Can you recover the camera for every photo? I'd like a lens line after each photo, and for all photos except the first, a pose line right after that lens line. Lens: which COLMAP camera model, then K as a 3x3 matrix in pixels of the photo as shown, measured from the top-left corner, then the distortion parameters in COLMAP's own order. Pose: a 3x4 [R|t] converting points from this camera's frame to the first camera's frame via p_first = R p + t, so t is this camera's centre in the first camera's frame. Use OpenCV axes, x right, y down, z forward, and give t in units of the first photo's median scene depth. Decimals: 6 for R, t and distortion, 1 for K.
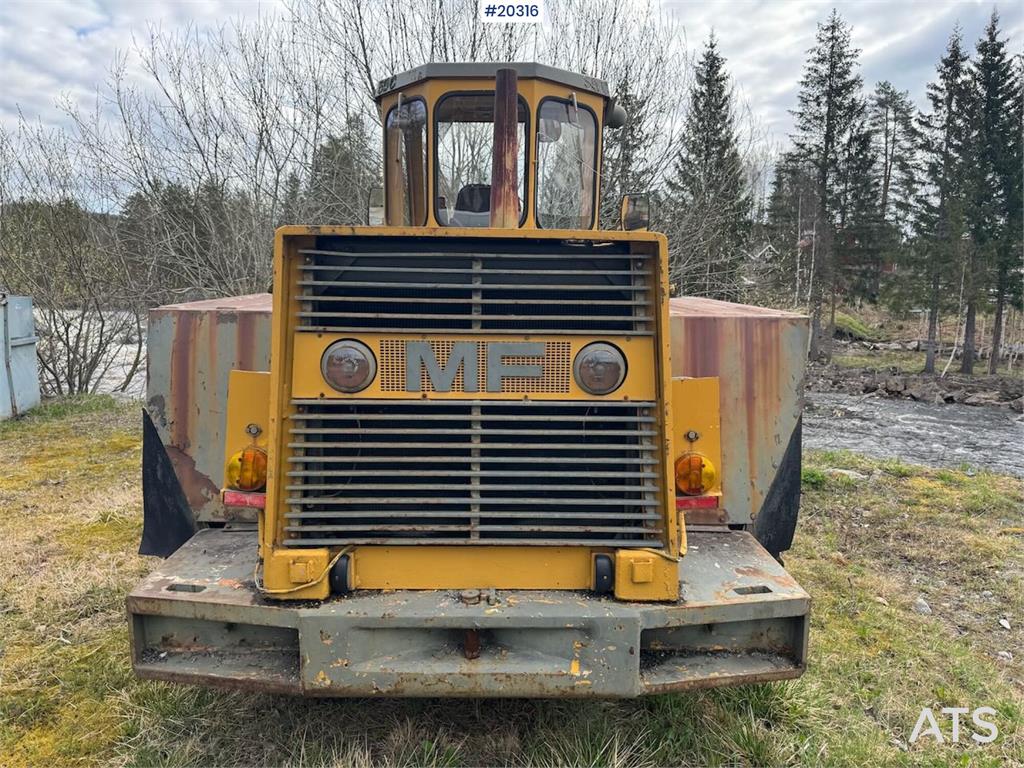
lens RADIAL K [[725.1, 0, 516.2], [0, 725.1, 381.8], [0, 0, 1]] dist [0.005763, -0.004067]
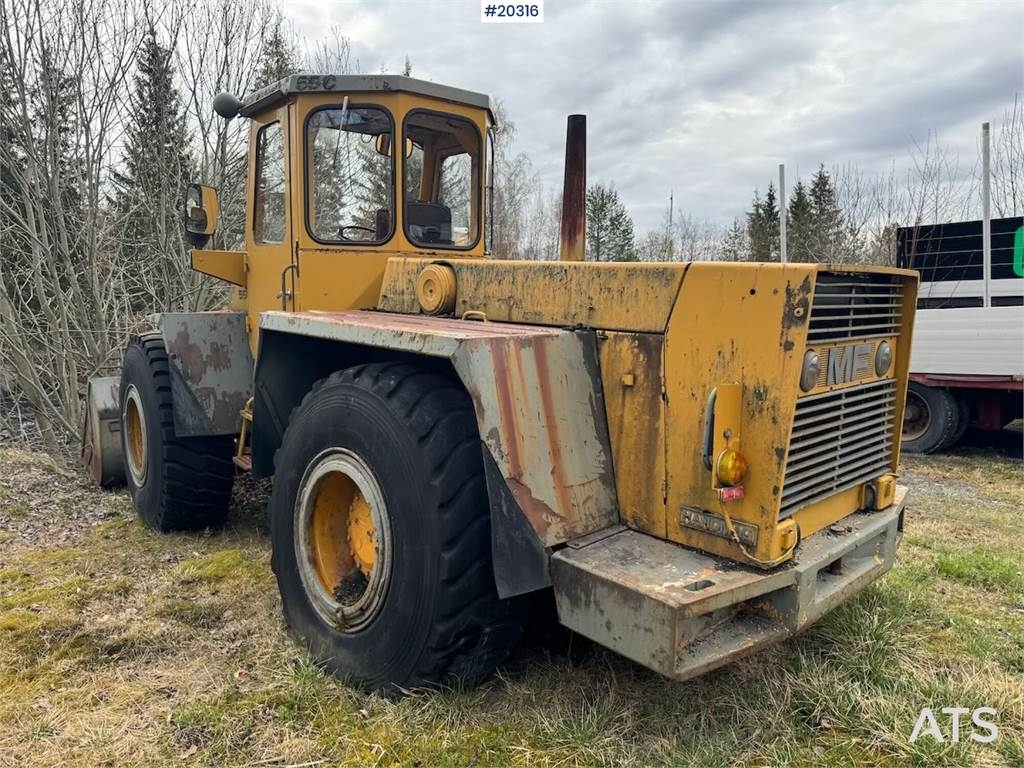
lens RADIAL K [[693.8, 0, 500.1], [0, 693.8, 410.2], [0, 0, 1]] dist [0.023825, -0.001457]
pose [[0.750858, -0.118971, 0.649661, -1.069515], [0.091241, 0.992896, 0.076373, -0.071792], [-0.654132, 0.001930, 0.756378, 0.315294]]
